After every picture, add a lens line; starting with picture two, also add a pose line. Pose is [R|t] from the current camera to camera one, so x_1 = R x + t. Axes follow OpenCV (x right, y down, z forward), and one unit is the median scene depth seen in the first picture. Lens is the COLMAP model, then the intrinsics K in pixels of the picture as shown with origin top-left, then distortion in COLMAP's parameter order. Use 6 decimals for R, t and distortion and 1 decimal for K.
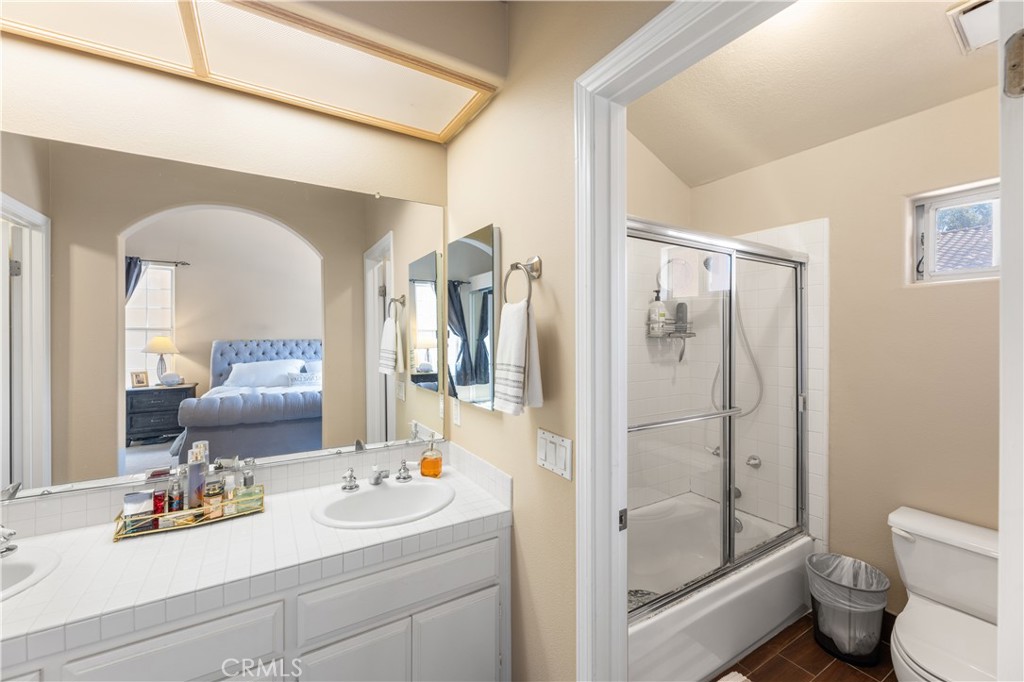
lens RADIAL K [[414.5, 0, 509.0], [0, 414.5, 334.1], [0, 0, 1]] dist [-0.001439, 0.000526]
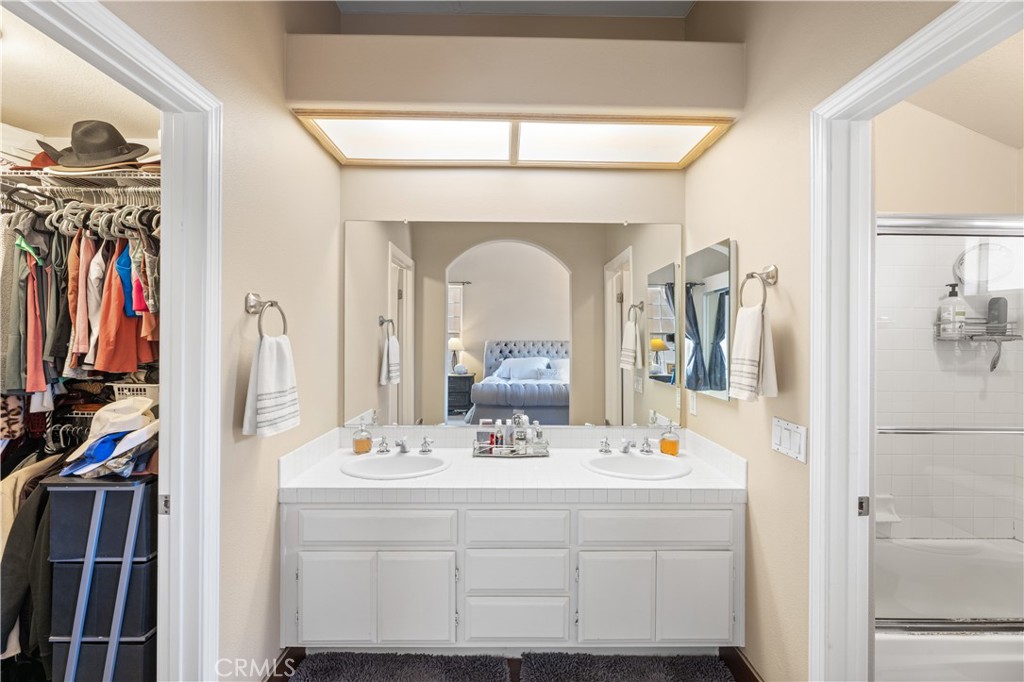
lens RADIAL K [[414.5, 0, 511.1], [0, 414.5, 338.2], [0, 0, 1]] dist [-0.001439, 0.000526]
pose [[0.864460, 0.006656, -0.502657, 0.016041], [-0.006057, 0.999978, 0.002824, 0.011174], [0.502664, 0.000603, 0.864481, -0.284489]]
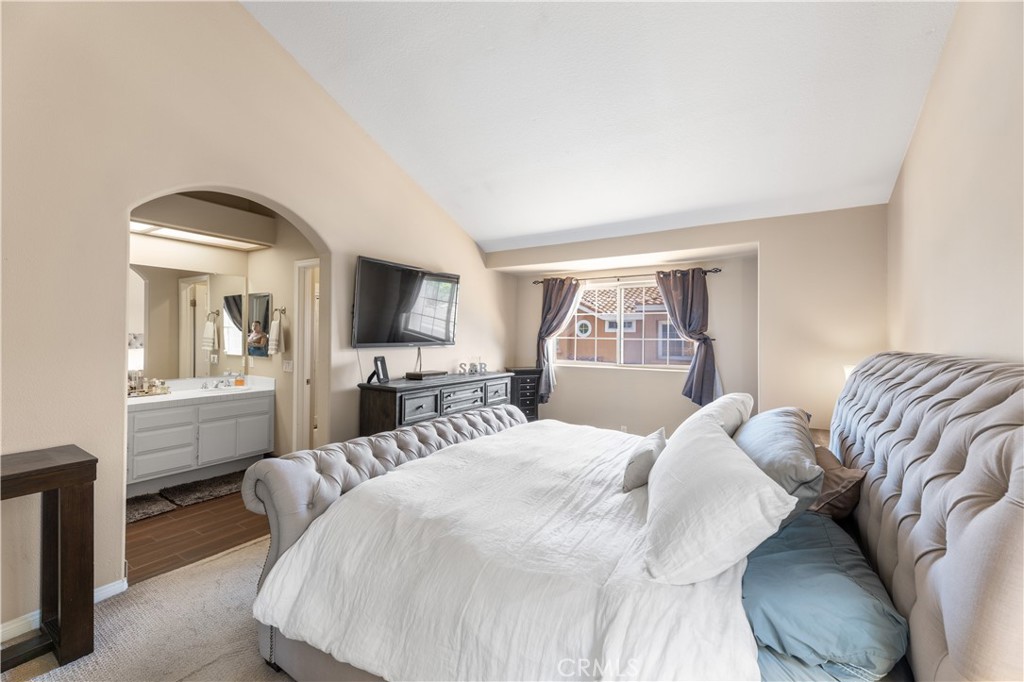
lens RADIAL K [[414.5, 0, 515.1], [0, 414.5, 330.7], [0, 0, 1]] dist [-0.001439, 0.000526]
pose [[0.887488, 0.012204, 0.460670, 0.150436], [-0.010517, 0.999925, -0.006229, 0.001585], [-0.460711, 0.000683, 0.887550, -2.260279]]
